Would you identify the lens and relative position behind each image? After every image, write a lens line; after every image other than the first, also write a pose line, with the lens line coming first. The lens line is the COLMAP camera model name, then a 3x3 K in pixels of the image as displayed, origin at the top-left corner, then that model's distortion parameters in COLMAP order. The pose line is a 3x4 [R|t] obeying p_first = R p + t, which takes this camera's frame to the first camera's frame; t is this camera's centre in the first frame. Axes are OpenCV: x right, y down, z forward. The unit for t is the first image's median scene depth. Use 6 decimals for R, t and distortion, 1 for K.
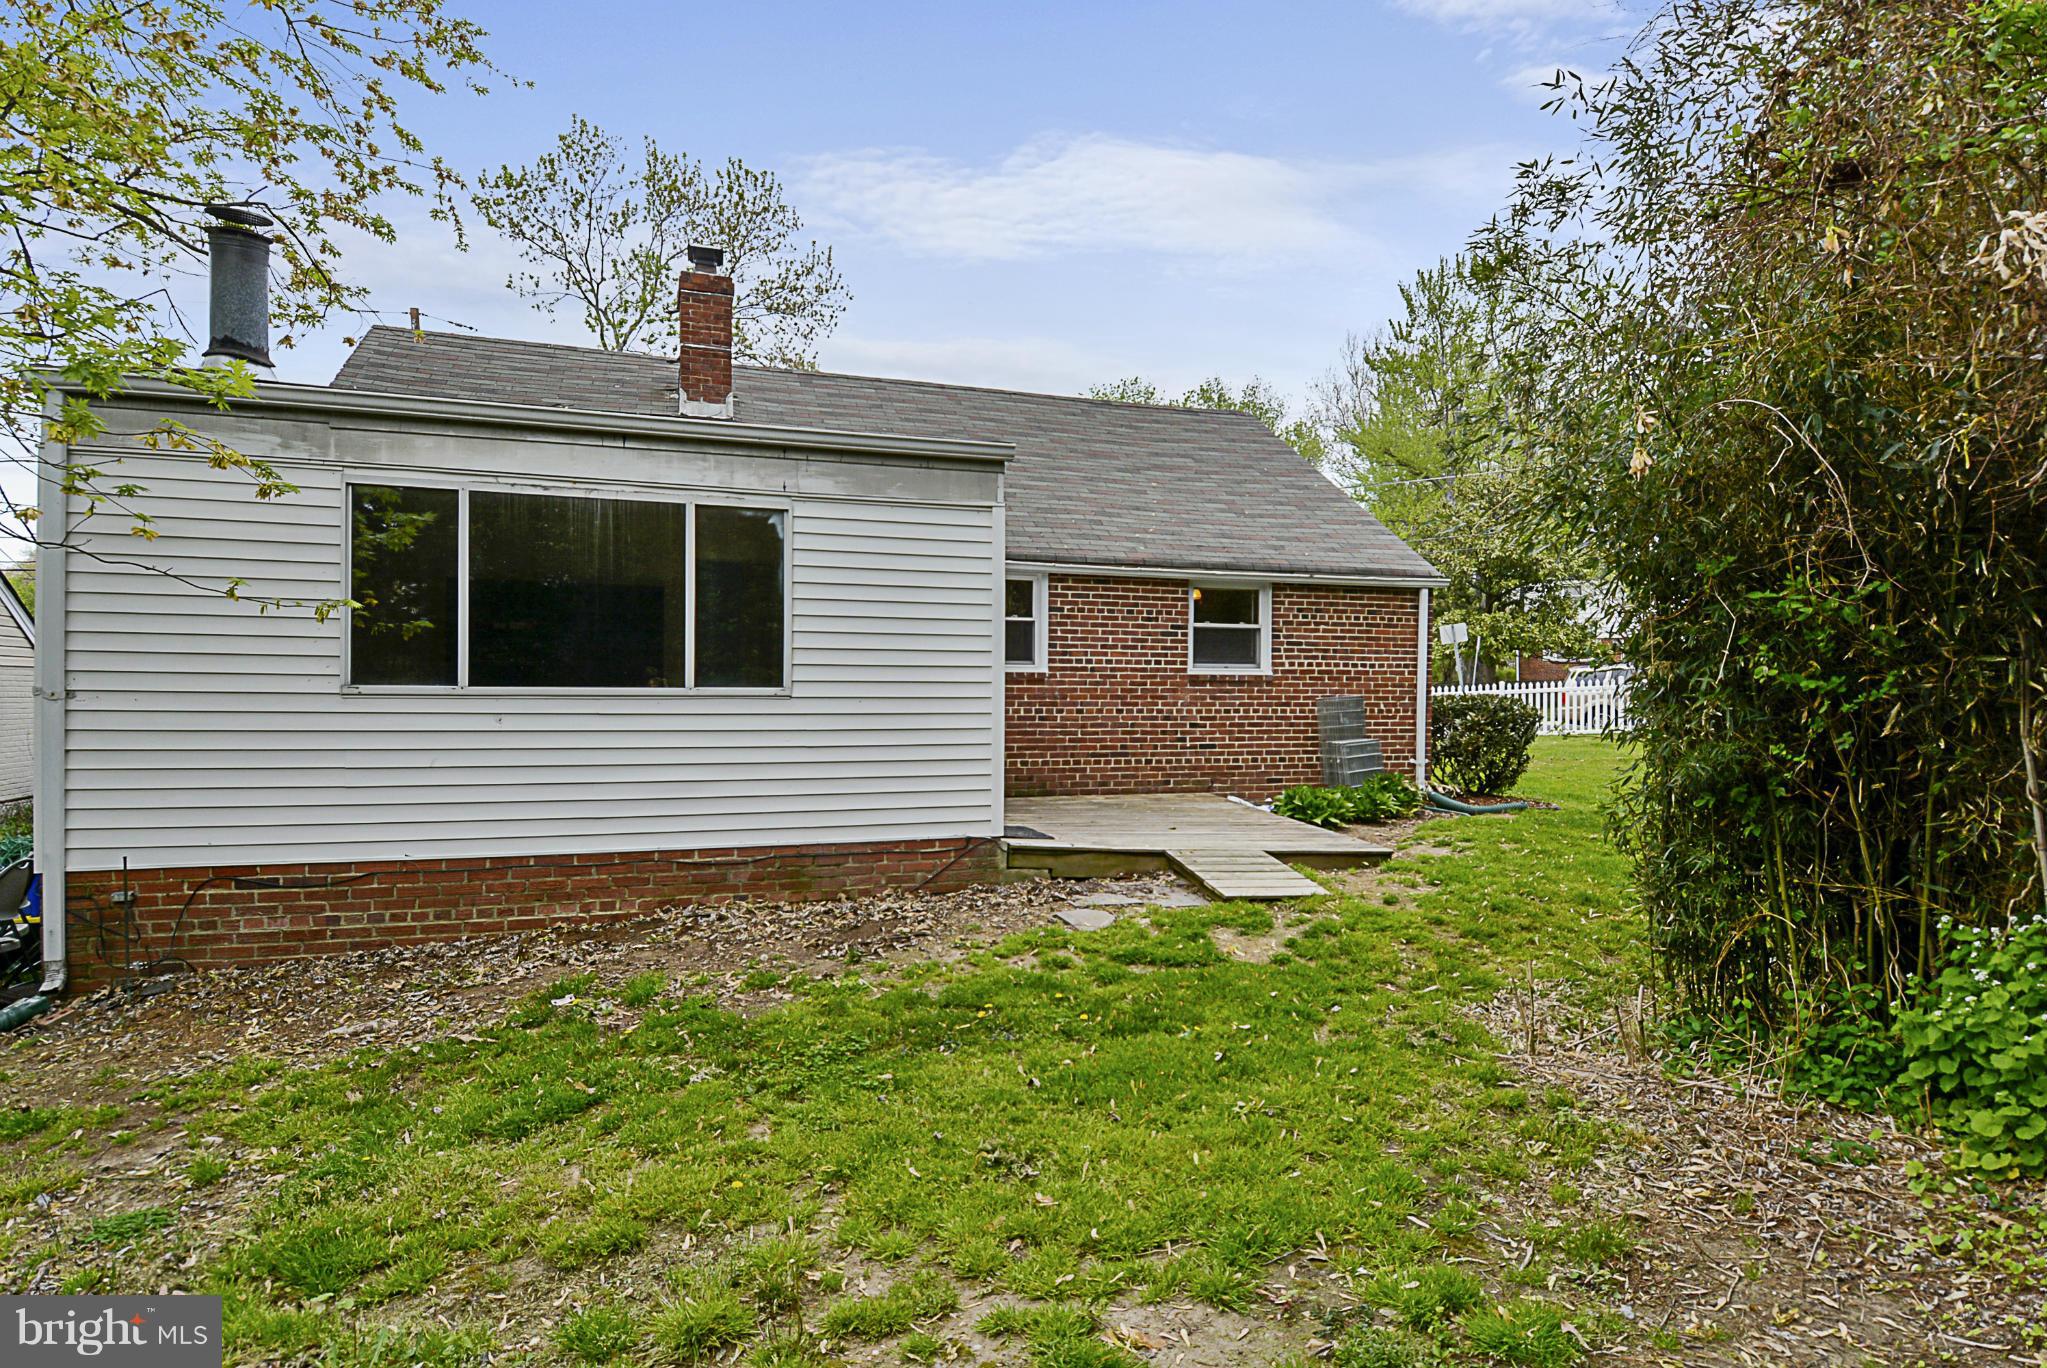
lens RADIAL K [[1092.1, 0, 1053.8], [0, 1092.1, 695.6], [0, 0, 1]] dist [0.050198, -0.053962]
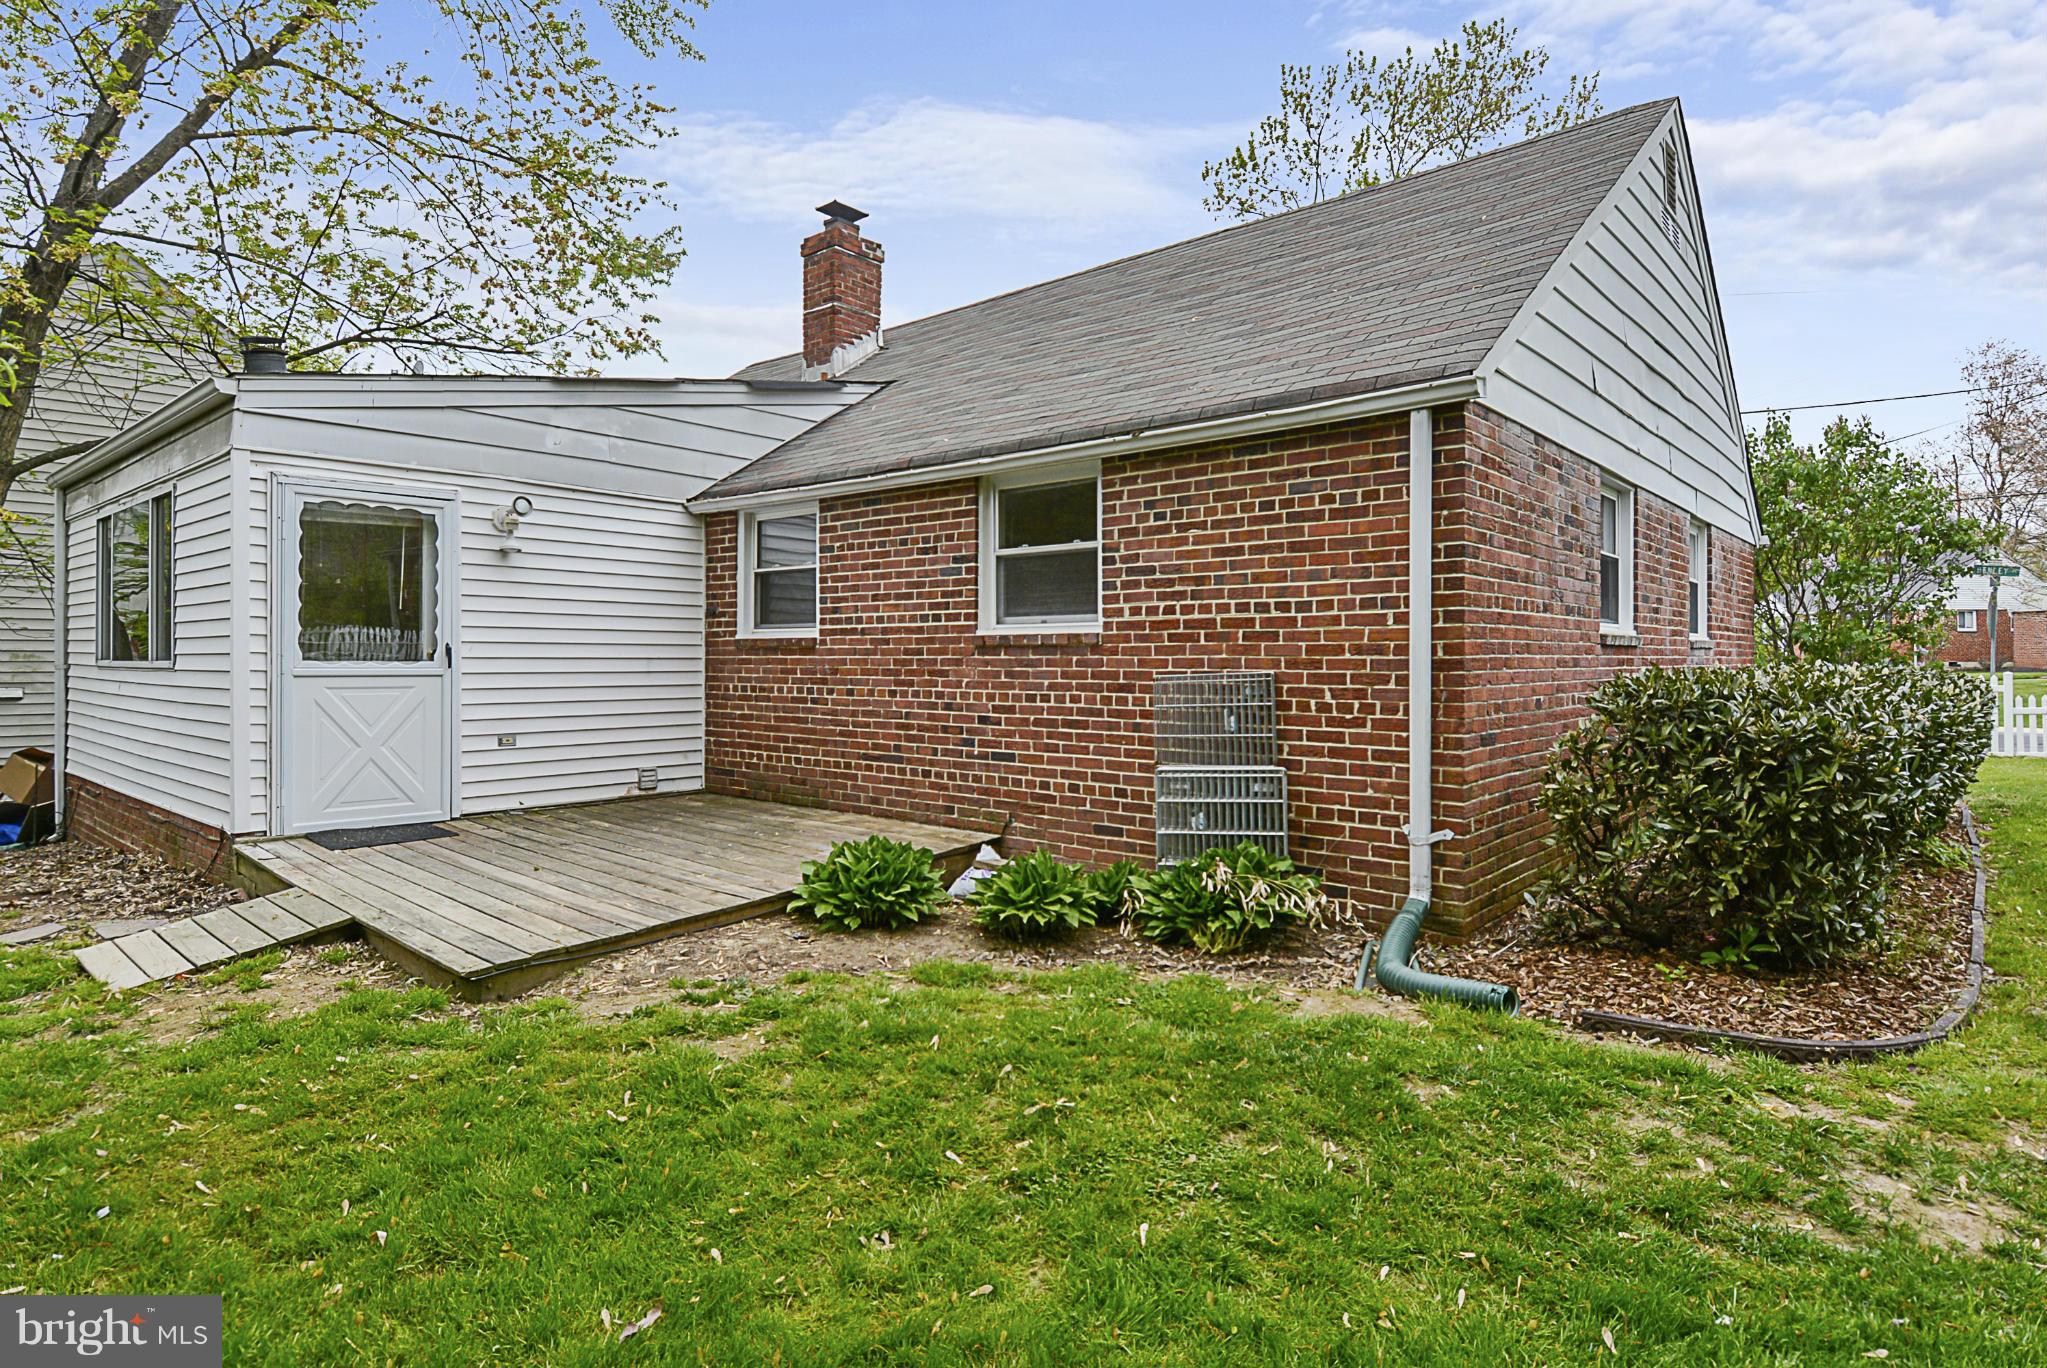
lens RADIAL K [[1092.1, 0, 1053.8], [0, 1092.1, 695.6], [0, 0, 1]] dist [0.050198, -0.053962]
pose [[0.523136, 0.022129, -0.851962, 0.653957], [-0.005313, 0.999728, 0.022705, -0.000197], [0.852233, -0.007352, 0.523111, 0.711203]]
